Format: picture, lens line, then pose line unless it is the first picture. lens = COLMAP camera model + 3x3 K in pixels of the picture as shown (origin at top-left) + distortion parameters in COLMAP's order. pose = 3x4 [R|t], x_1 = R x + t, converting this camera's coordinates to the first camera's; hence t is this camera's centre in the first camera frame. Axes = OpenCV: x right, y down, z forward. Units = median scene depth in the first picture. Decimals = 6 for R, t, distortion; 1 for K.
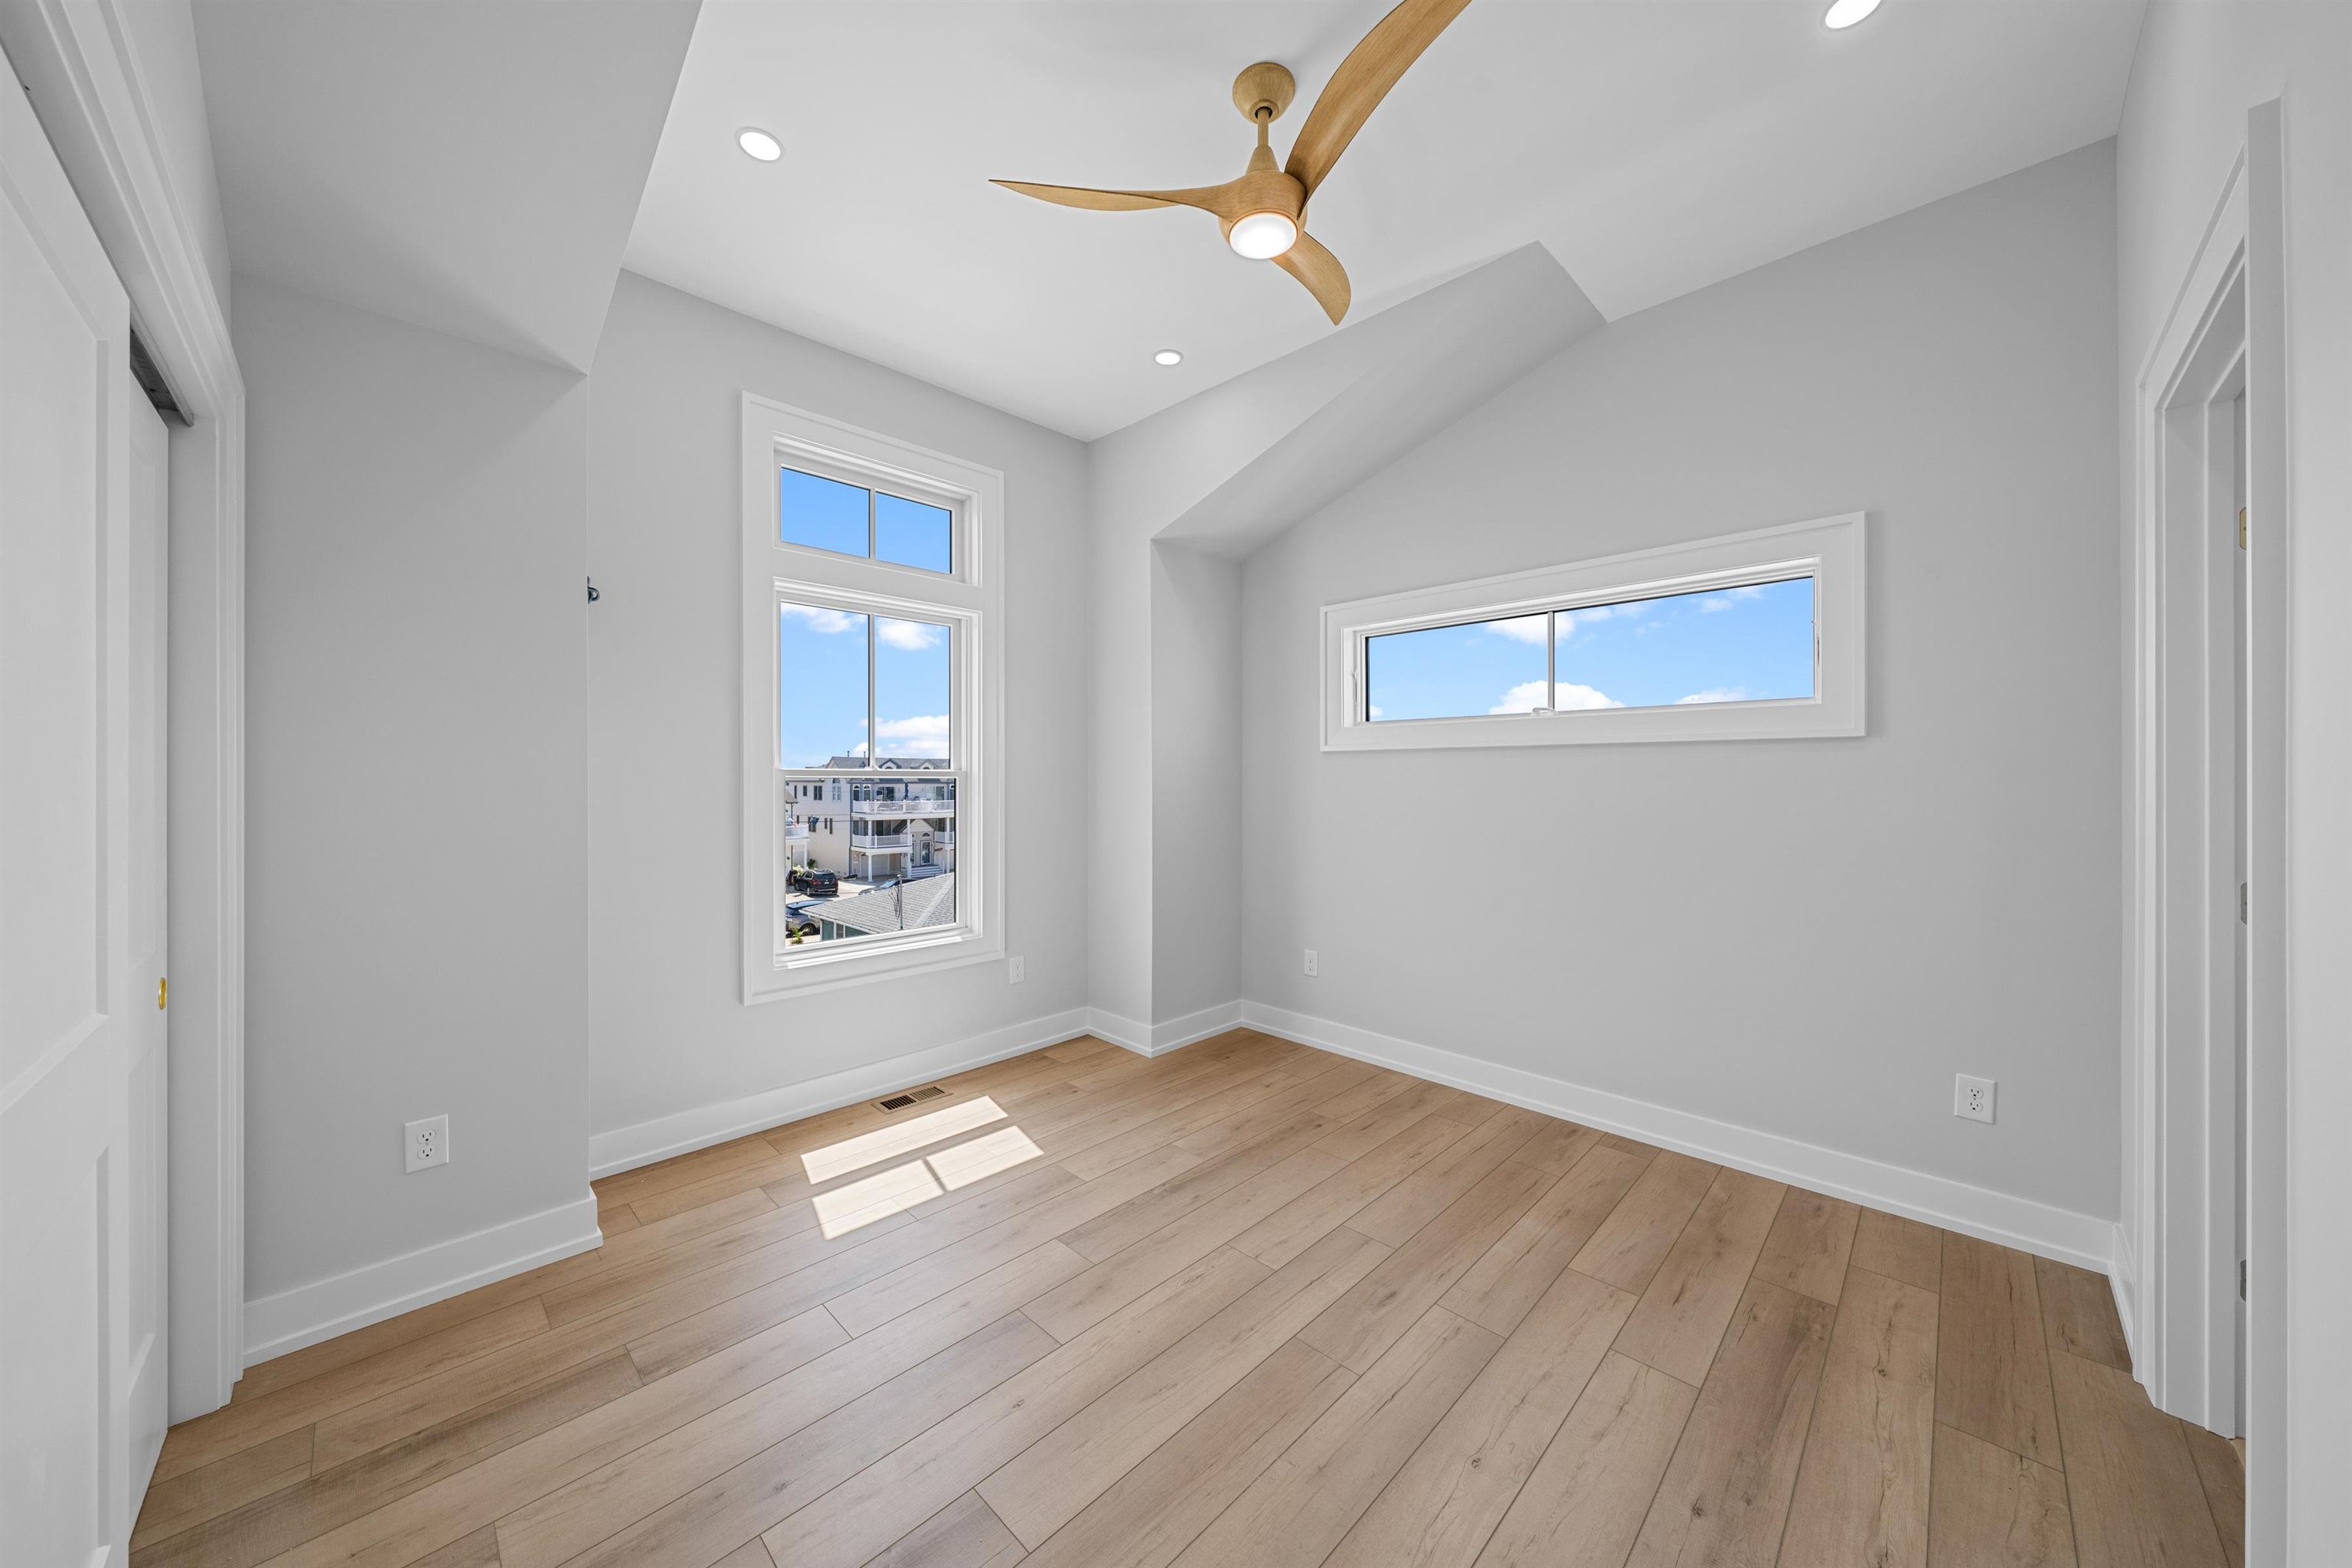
lens RADIAL K [[803.1, 0, 1177.5], [0, 803.1, 781.2], [0, 0, 1]] dist [0.000521, 0.000029]
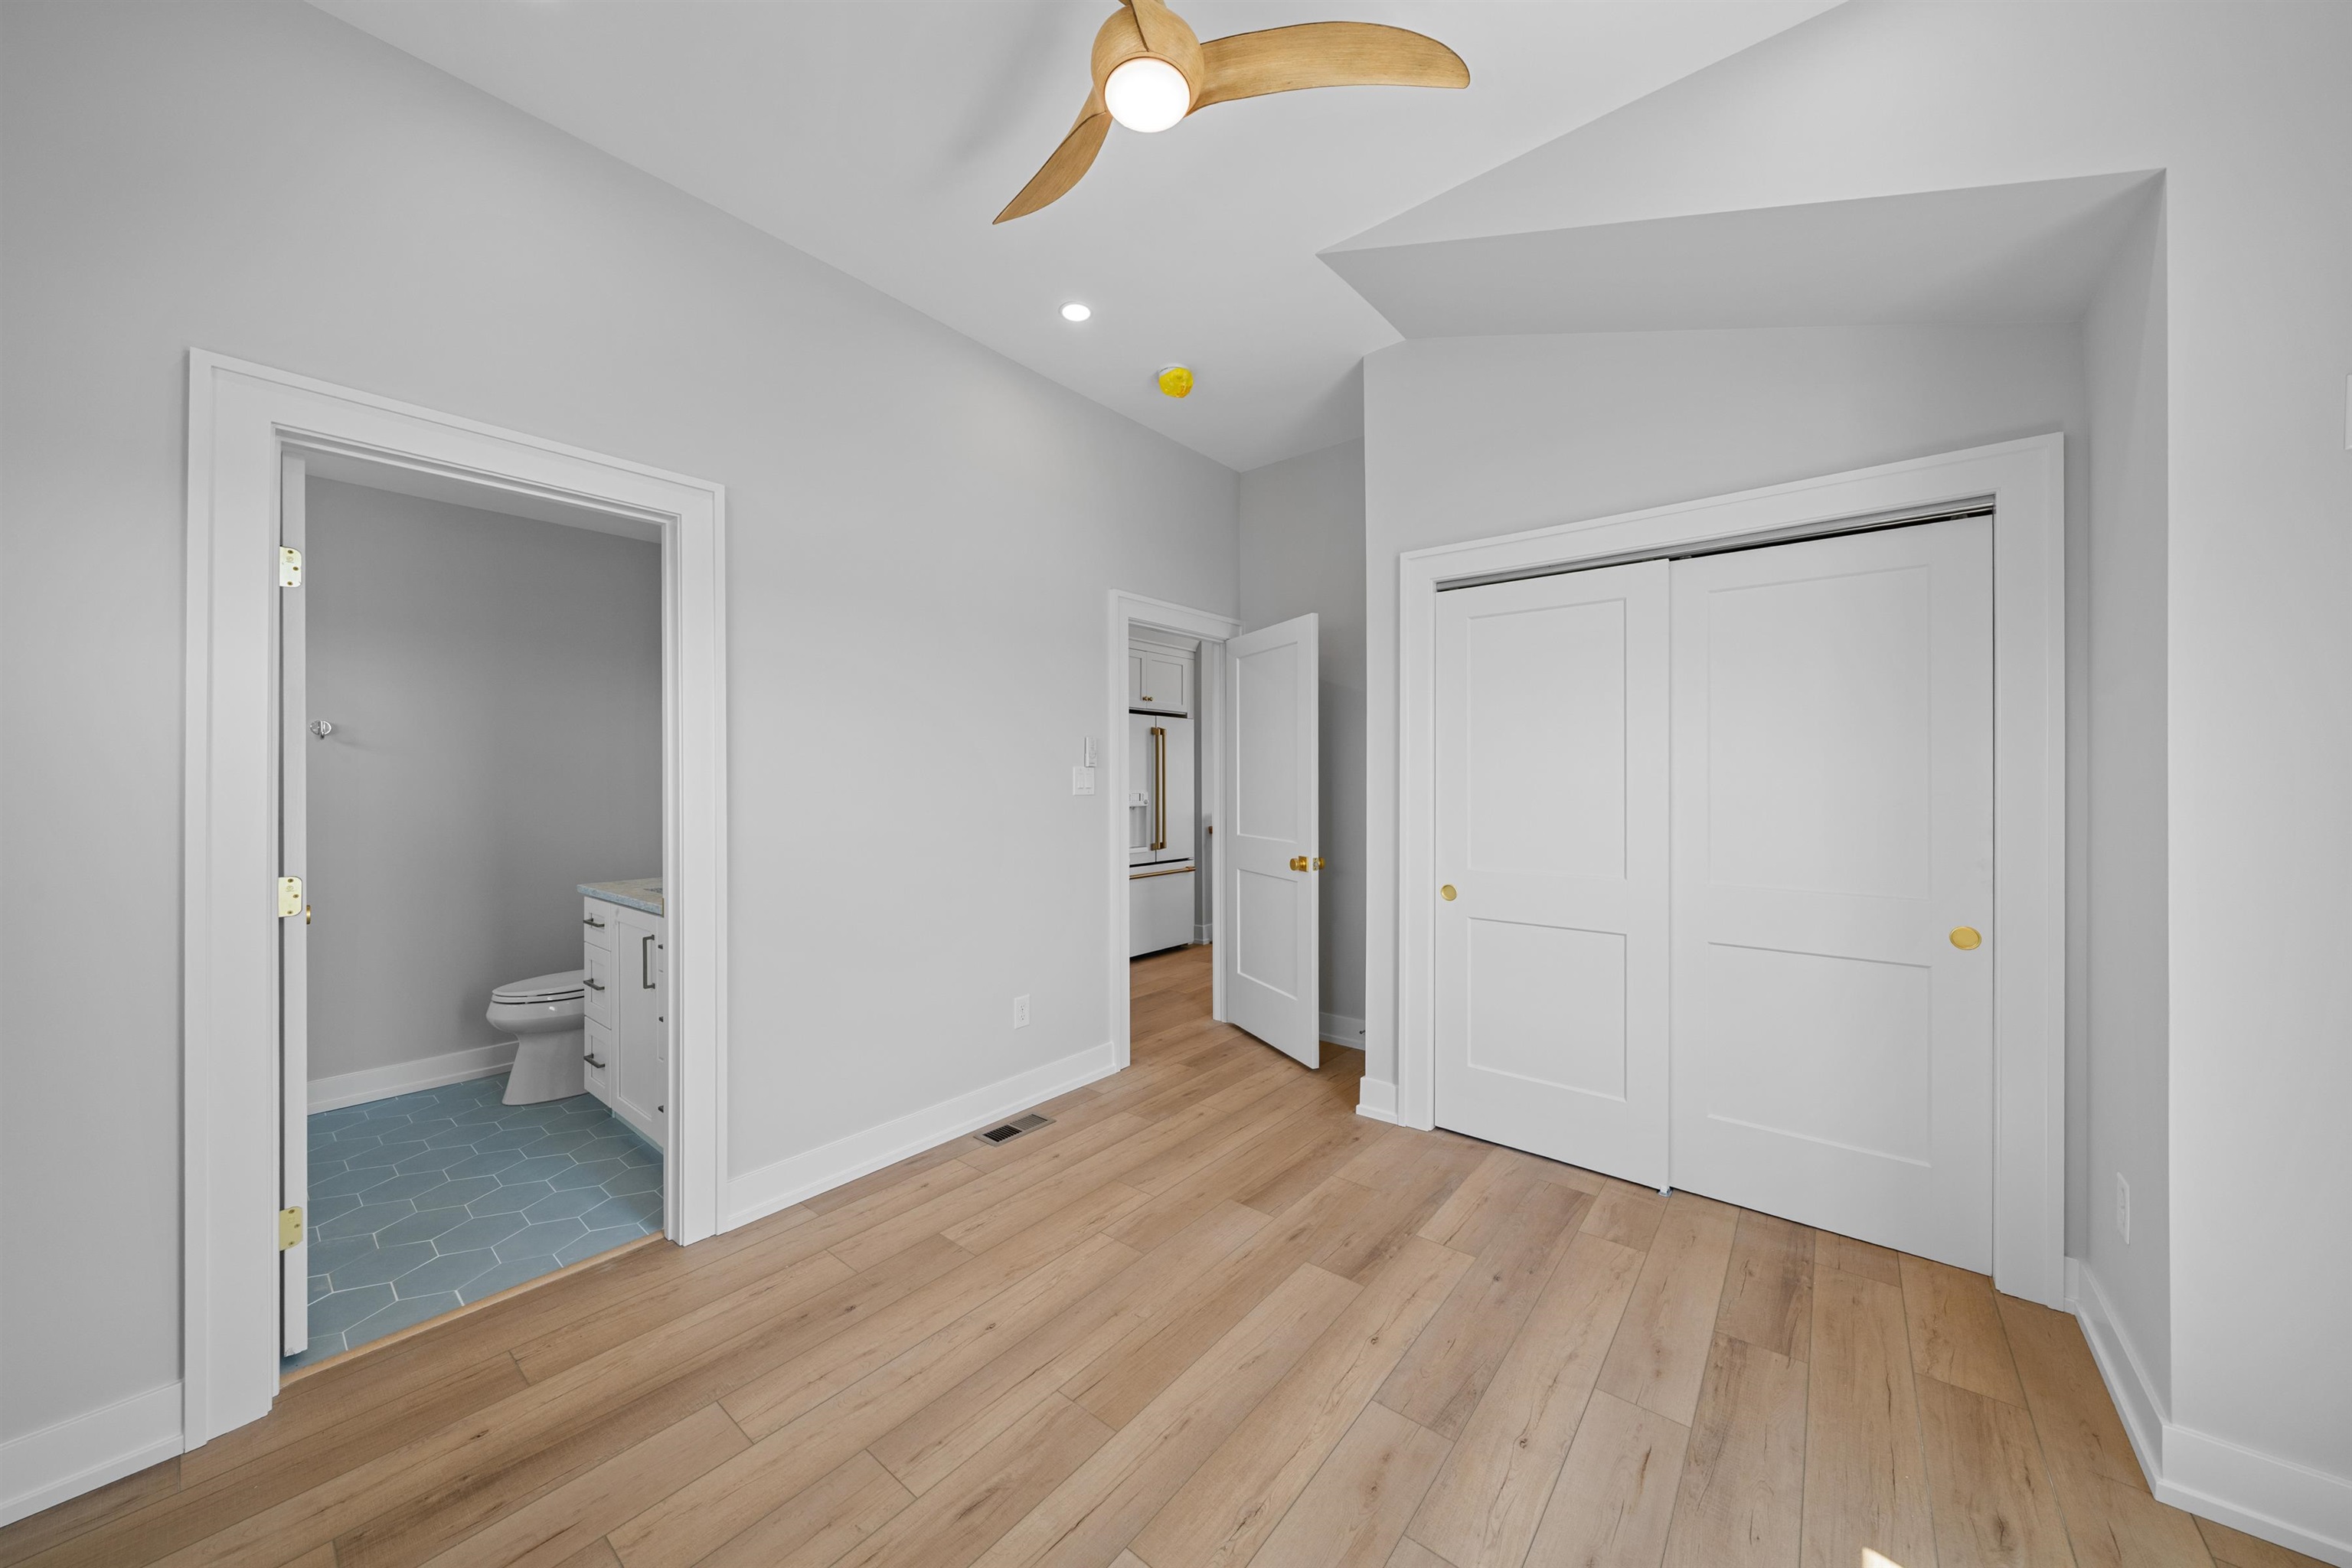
lens RADIAL K [[803.1, 0, 1179.3], [0, 803.1, 774.0], [0, 0, 1]] dist [0.000521, 0.000029]
pose [[-0.995623, -0.000200, -0.093464, 0.164203], [-0.000455, 0.999996, 0.002715, -0.018201], [0.093464, 0.002746, -0.995619, 1.918161]]
